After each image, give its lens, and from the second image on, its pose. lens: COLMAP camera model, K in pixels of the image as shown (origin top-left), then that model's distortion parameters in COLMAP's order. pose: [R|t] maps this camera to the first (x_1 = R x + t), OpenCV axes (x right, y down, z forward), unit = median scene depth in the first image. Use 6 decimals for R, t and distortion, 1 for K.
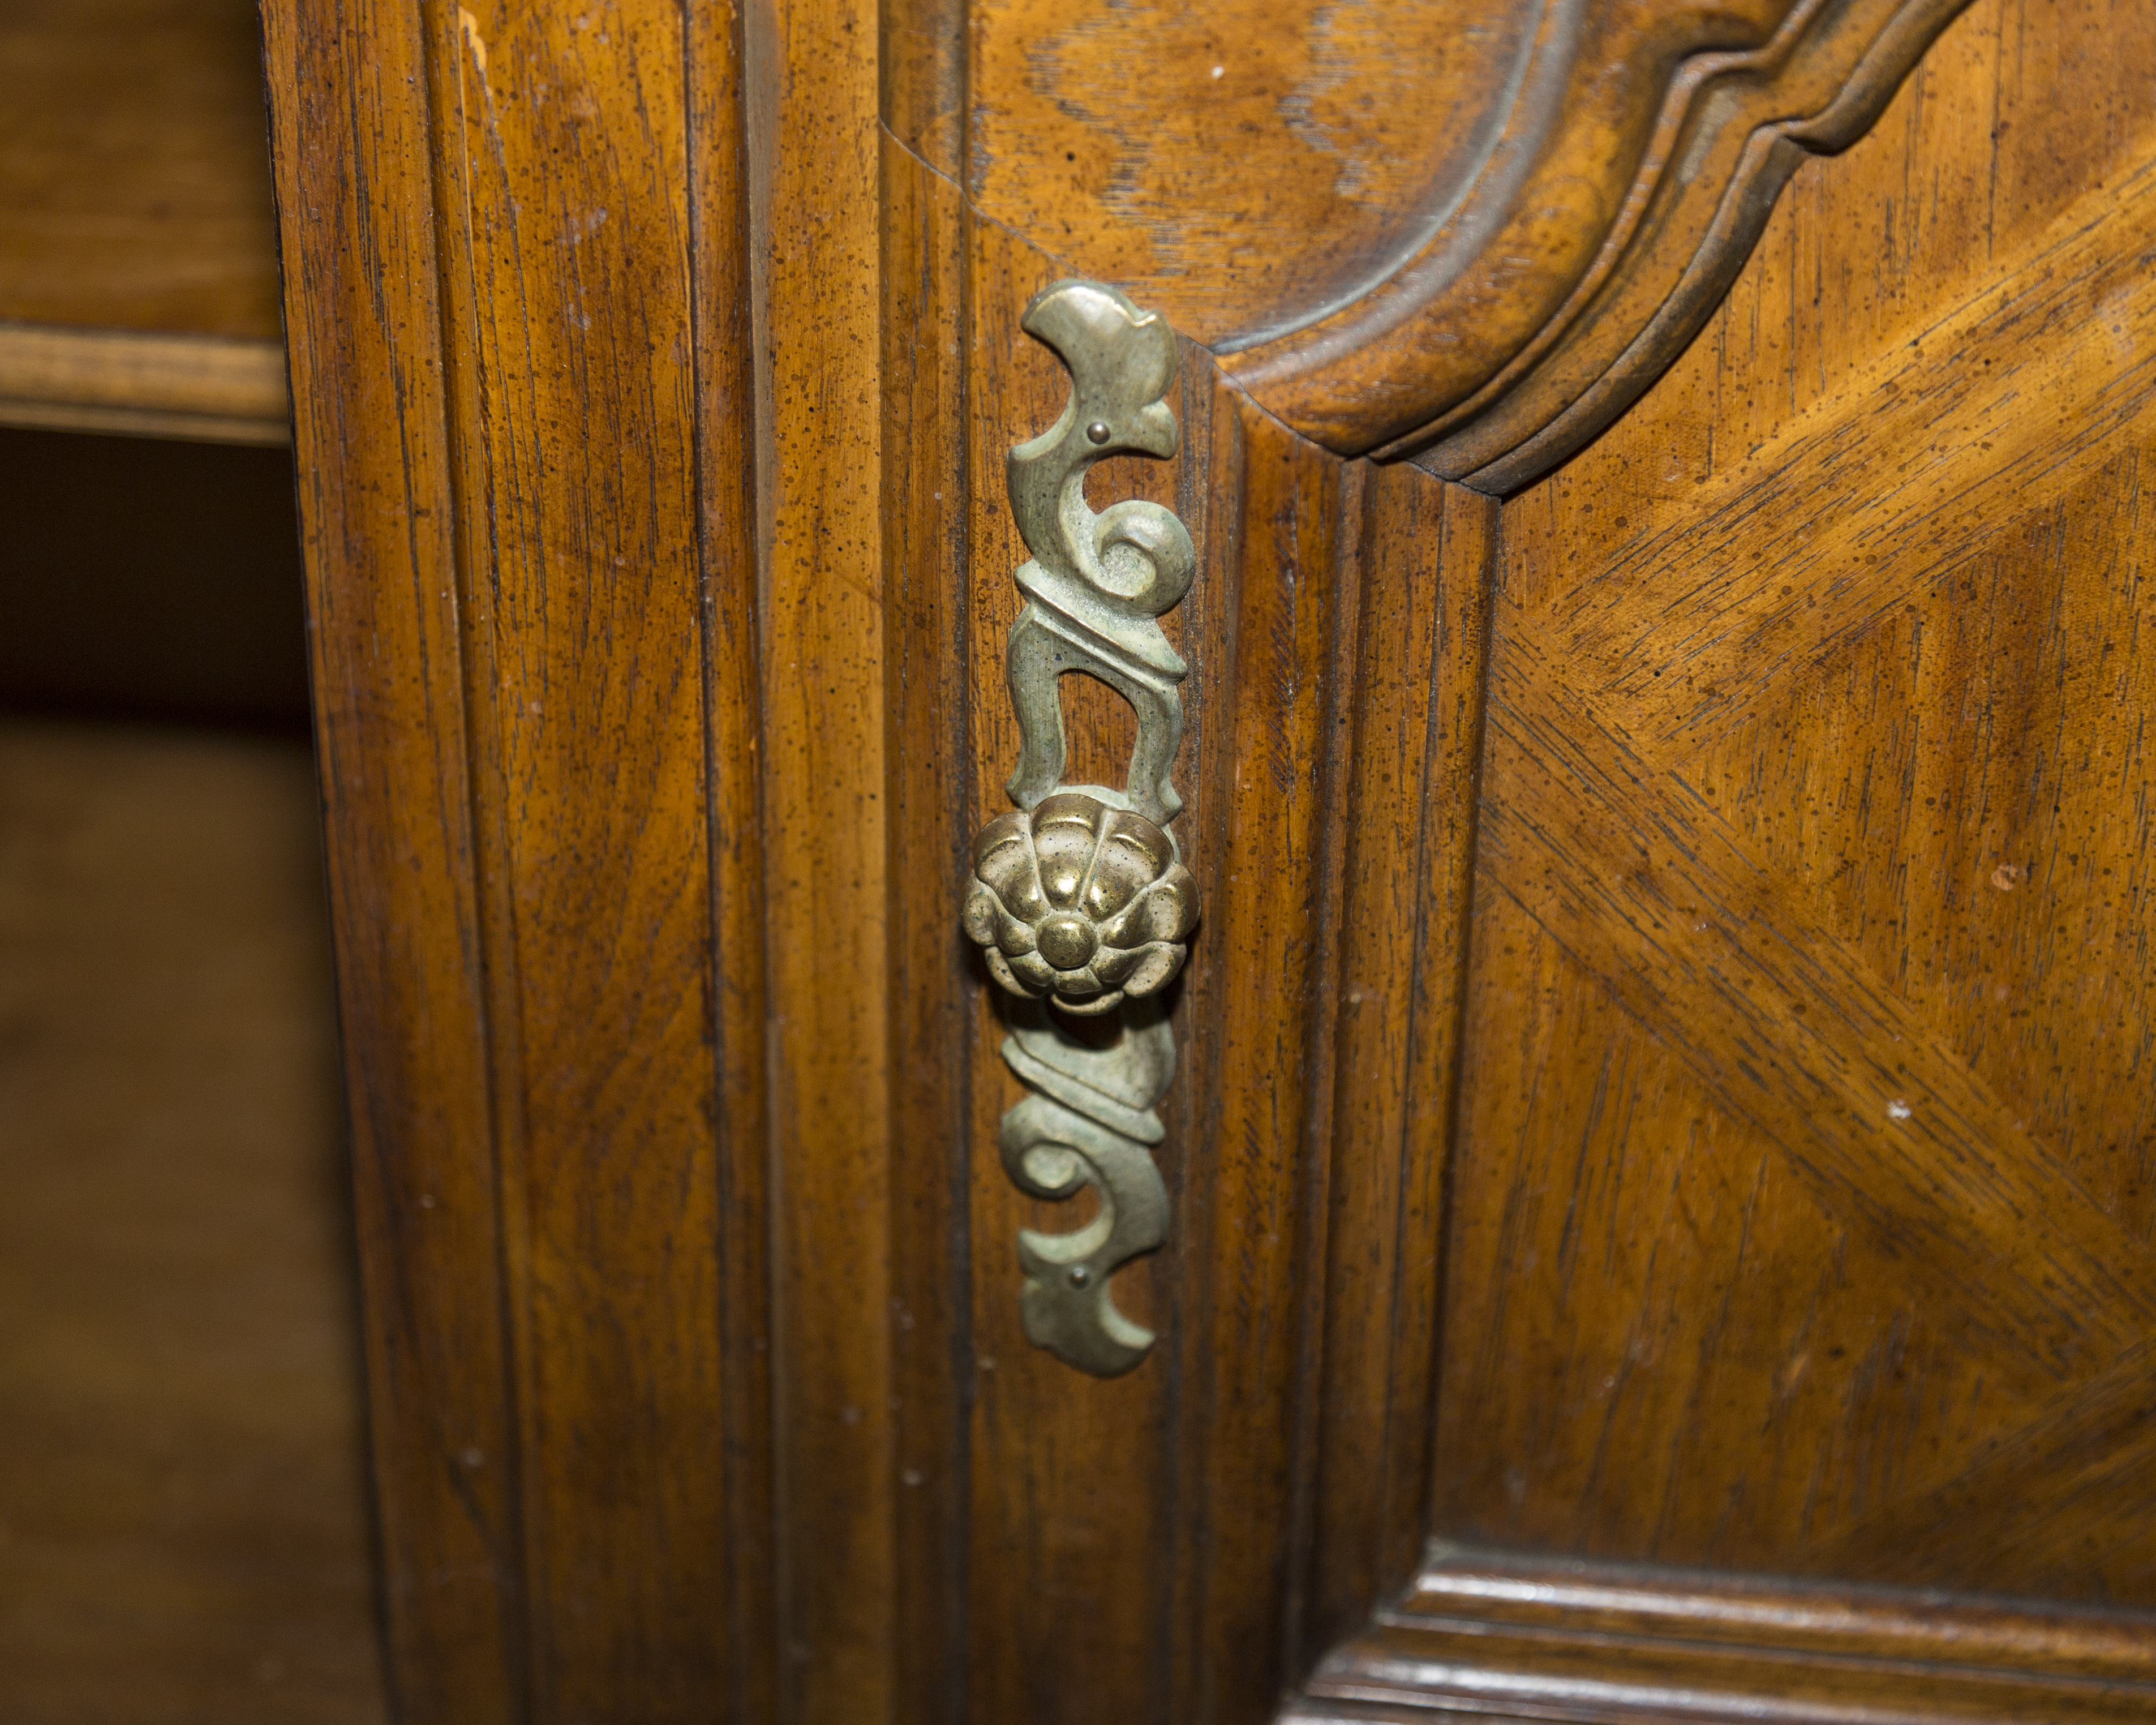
lens RADIAL K [[4503.7, 0, 1078.0], [0, 4503.7, 862.5], [0, 0, 1]] dist [0.018695, 0.181378]
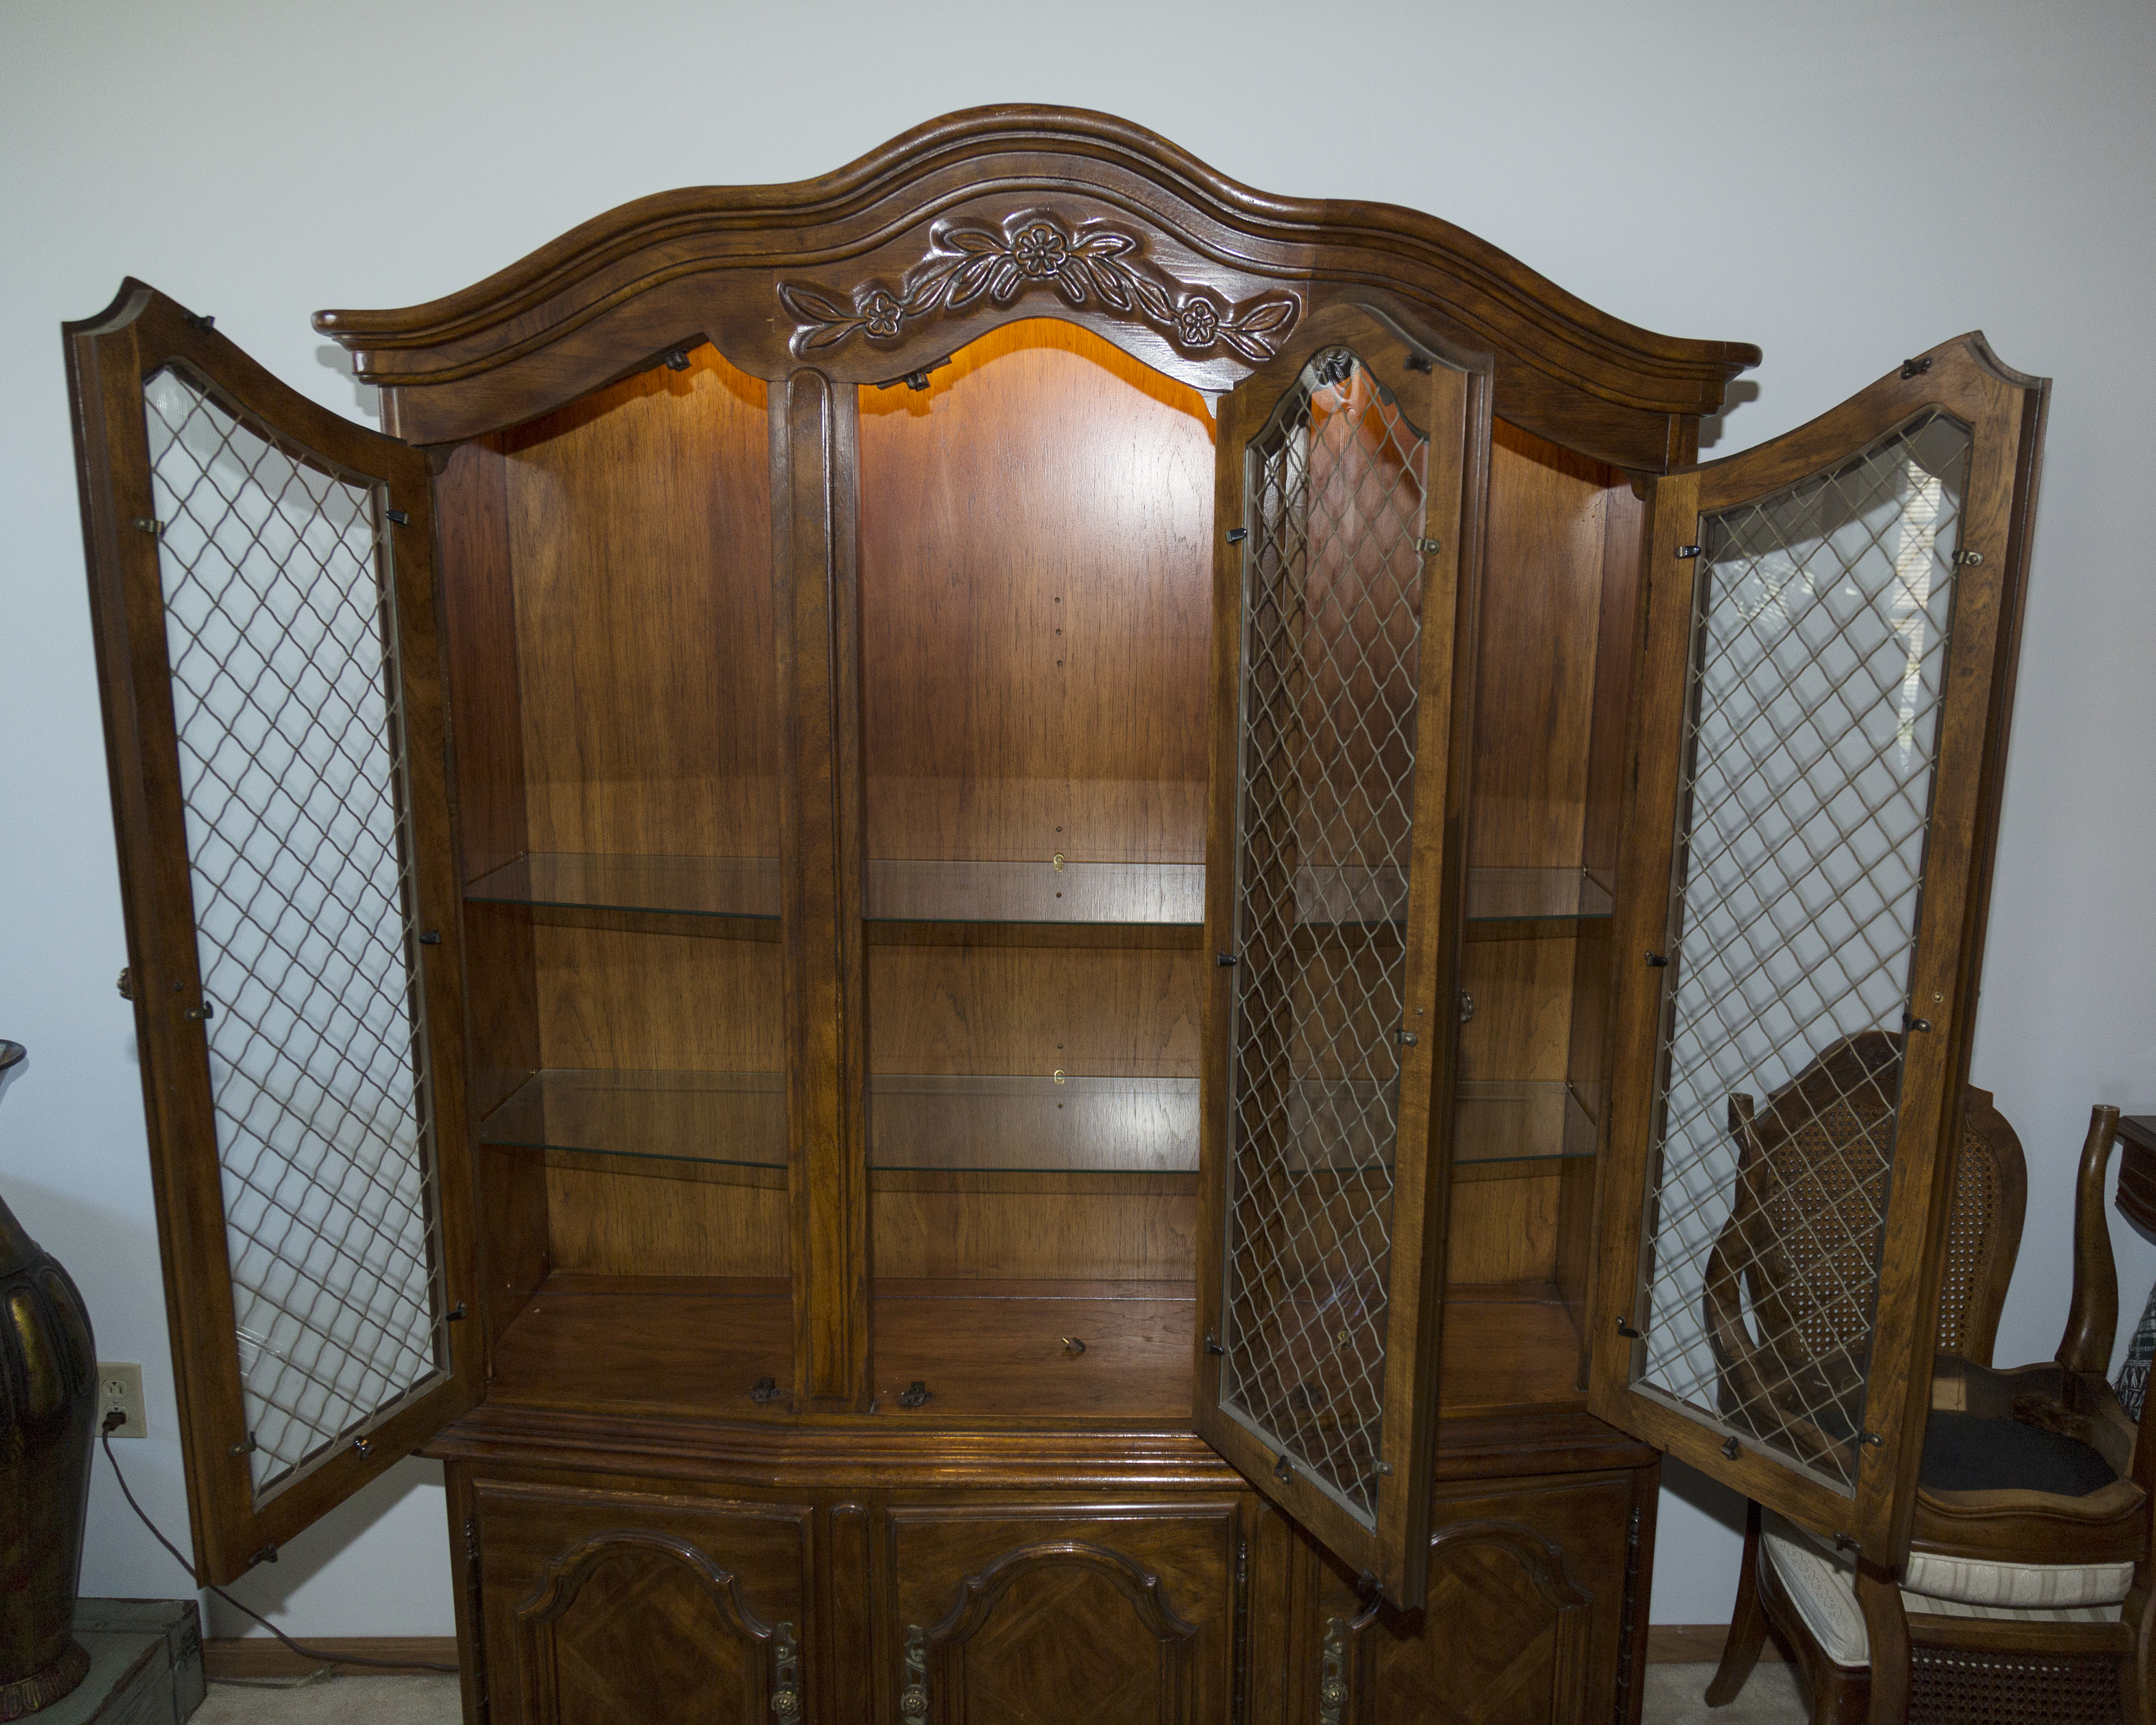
lens RADIAL K [[1584.8, 0, 1131.1], [0, 1584.8, 868.0], [0, 0, 1]] dist [0.006632, -0.002459]
pose [[0.987281, -0.033608, 0.155393, -0.007148], [0.083274, 0.941915, -0.325363, -0.432267], [-0.135433, 0.334165, 0.932734, -2.152421]]
